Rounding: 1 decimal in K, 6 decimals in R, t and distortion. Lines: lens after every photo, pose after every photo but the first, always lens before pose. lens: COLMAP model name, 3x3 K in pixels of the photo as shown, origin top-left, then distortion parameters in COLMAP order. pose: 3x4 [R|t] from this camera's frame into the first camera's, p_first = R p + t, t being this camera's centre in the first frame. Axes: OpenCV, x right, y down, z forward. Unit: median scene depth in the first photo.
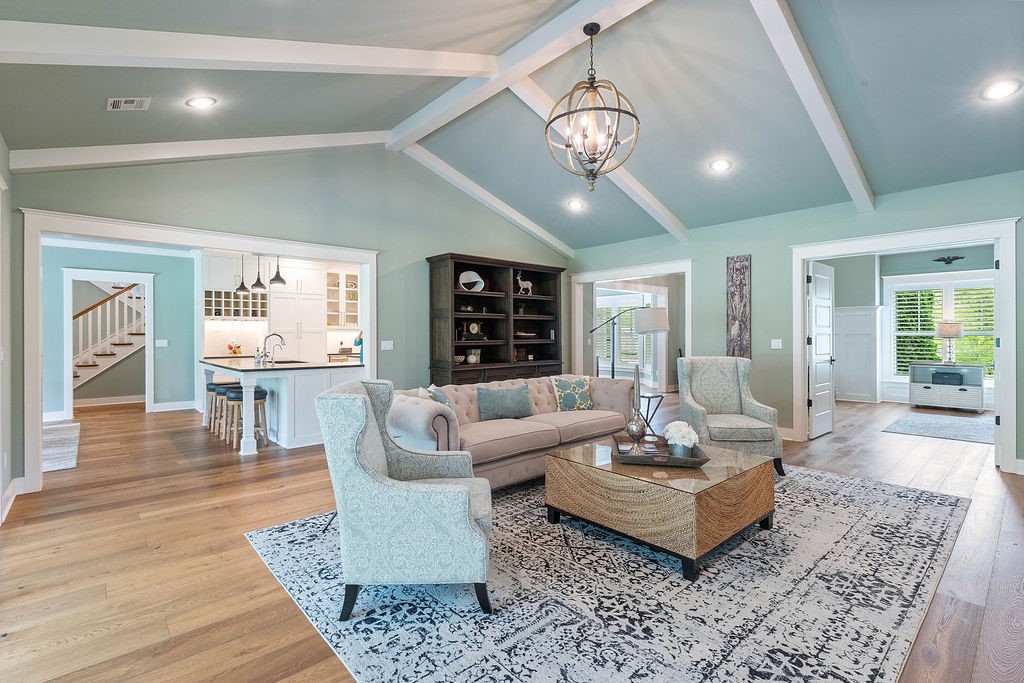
lens RADIAL K [[468.1, 0, 512.7], [0, 468.1, 333.5], [0, 0, 1]] dist [-0.000863, -0.000173]
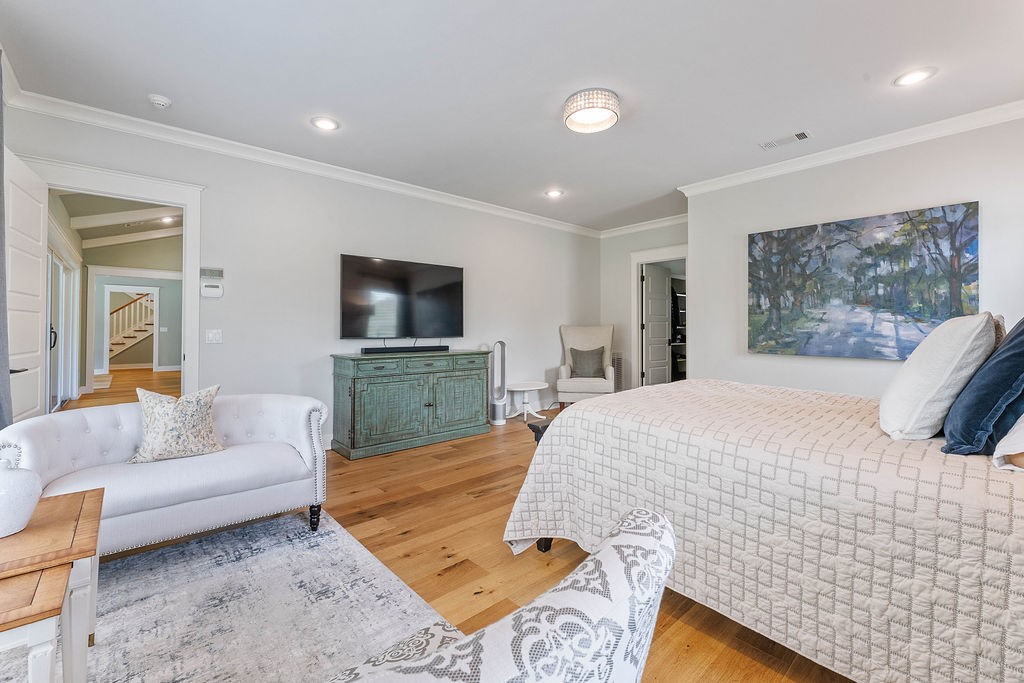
lens RADIAL K [[427.0, 0, 512.1], [0, 427.0, 321.2], [0, 0, 1]] dist [-0.000750, -0.000050]
pose [[0.999977, 0.006746, -0.000257, 0.433909], [-0.006749, 0.999864, -0.015053, 0.004278], [0.000155, 0.015055, 0.999887, -0.457101]]
